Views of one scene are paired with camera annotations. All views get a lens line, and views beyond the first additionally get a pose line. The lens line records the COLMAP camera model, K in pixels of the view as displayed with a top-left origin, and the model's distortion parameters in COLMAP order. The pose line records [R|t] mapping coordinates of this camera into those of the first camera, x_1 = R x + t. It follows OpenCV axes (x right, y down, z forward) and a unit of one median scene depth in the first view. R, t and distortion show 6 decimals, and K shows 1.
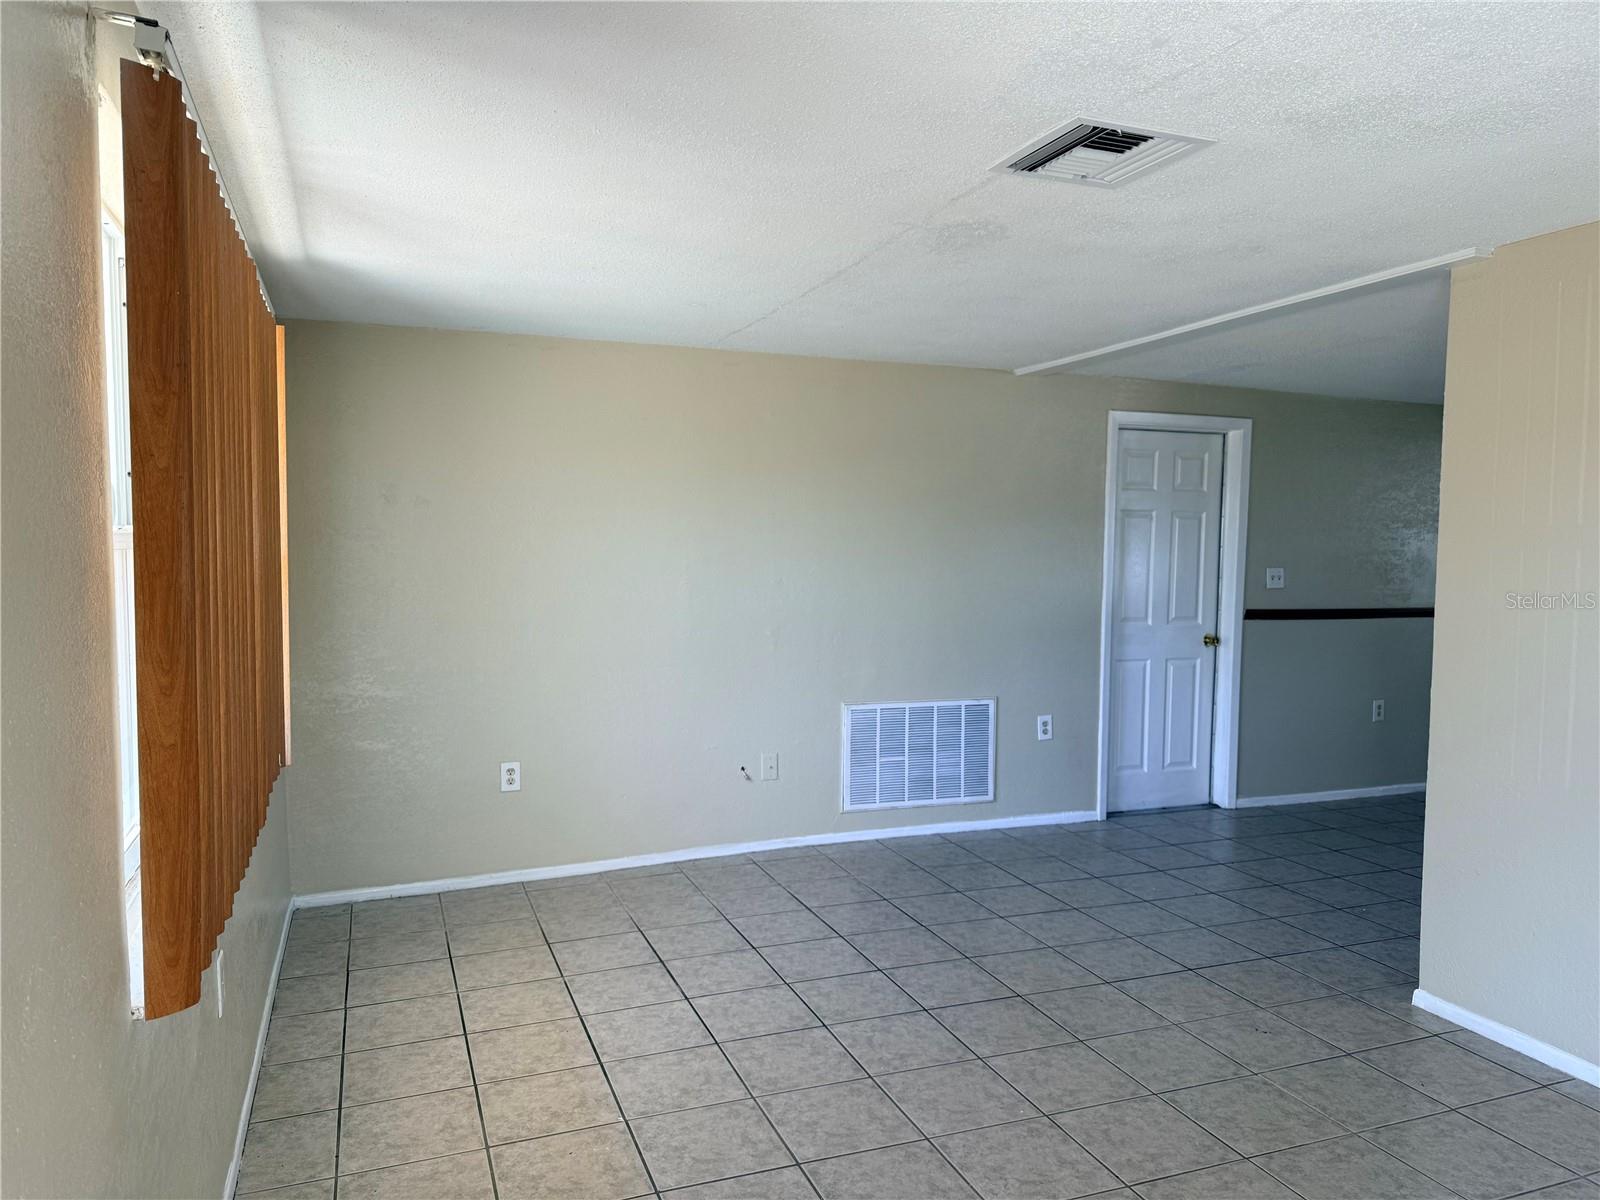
lens RADIAL K [[1125.3, 0, 830.1], [0, 1125.3, 588.3], [0, 0, 1]] dist [0.071498, -0.089153]
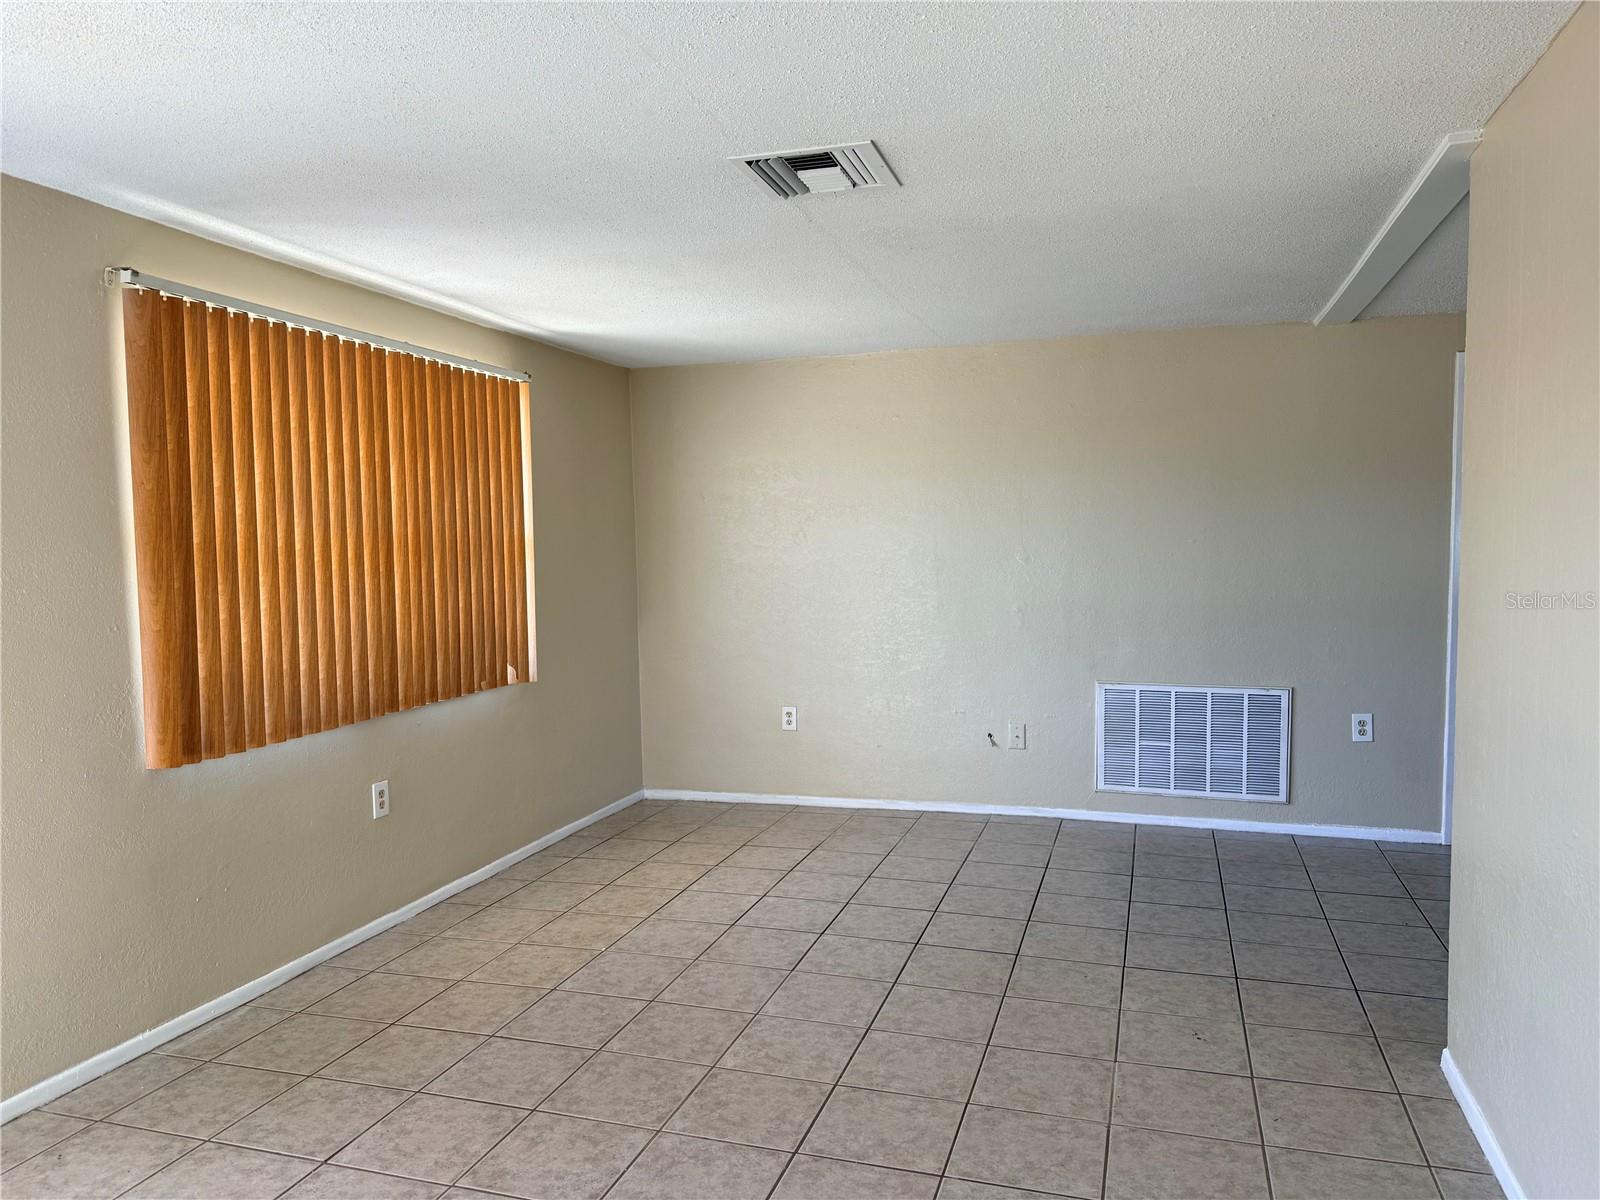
lens RADIAL K [[1125.3, 0, 818.3], [0, 1125.3, 581.7], [0, 0, 1]] dist [0.071498, -0.089153]
pose [[0.773935, 0.002993, -0.633258, 0.515523], [-0.009226, 0.999936, -0.006550, 0.025894], [0.633197, 0.010912, 0.773913, 0.075769]]
